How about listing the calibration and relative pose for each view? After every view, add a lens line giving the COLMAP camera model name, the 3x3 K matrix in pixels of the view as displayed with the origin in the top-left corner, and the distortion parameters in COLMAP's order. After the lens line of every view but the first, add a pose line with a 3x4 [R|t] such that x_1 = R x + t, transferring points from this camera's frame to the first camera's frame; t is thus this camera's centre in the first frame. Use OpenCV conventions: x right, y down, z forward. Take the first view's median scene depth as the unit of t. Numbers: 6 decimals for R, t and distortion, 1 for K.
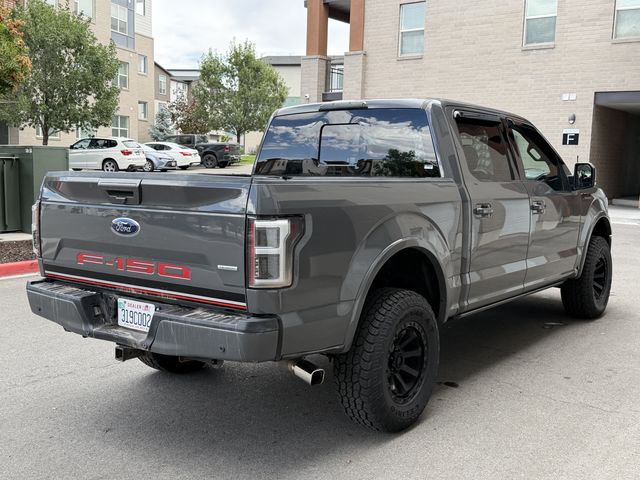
lens RADIAL K [[732.9, 0, 320.0], [0, 732.9, 240.0], [0, 0, 1]] dist [0.009113, -0.019004]
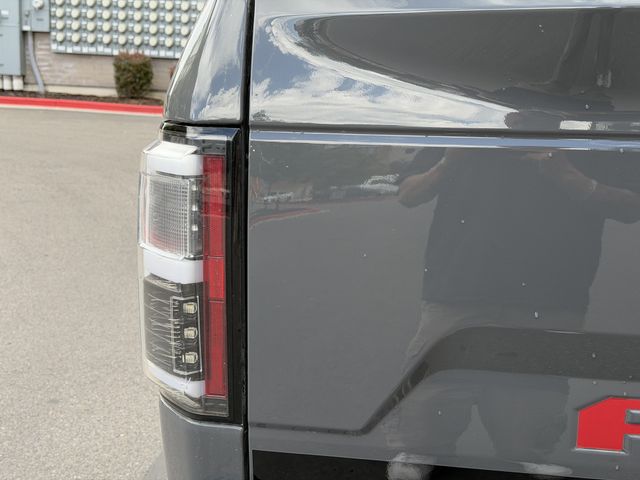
lens RADIAL K [[901.1, 0, 320.0], [0, 901.1, 240.0], [0, 0, 1]] dist [0.151590, -0.106942]
pose [[0.854530, -0.094846, 0.510670, -0.504232], [0.042870, 0.992711, 0.112638, -0.051702], [-0.517631, -0.074360, 0.852367, 0.831868]]
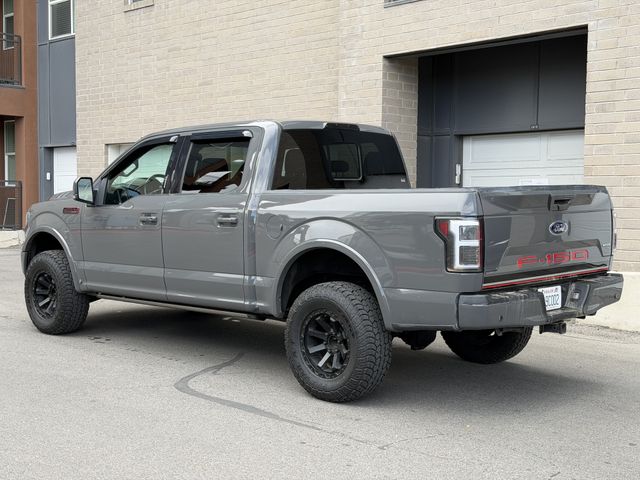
lens RADIAL K [[901.1, 0, 320.0], [0, 901.1, 240.0], [0, 0, 1]] dist [0.151590, -0.106942]
pose [[0.113956, -0.072591, 0.990830, -1.725976], [0.110352, 0.992080, 0.059991, -0.125434], [-0.987338, 0.102504, 0.121064, 1.124514]]
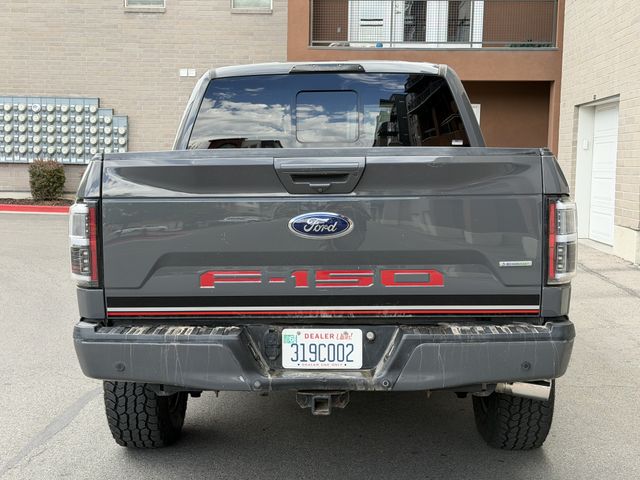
lens RADIAL K [[901.1, 0, 320.0], [0, 901.1, 240.0], [0, 0, 1]] dist [0.151590, -0.106942]
pose [[0.801055, -0.068326, 0.594679, -0.727254], [0.075367, 0.997071, 0.013037, -0.013768], [-0.593827, 0.034376, 0.803858, 0.275546]]
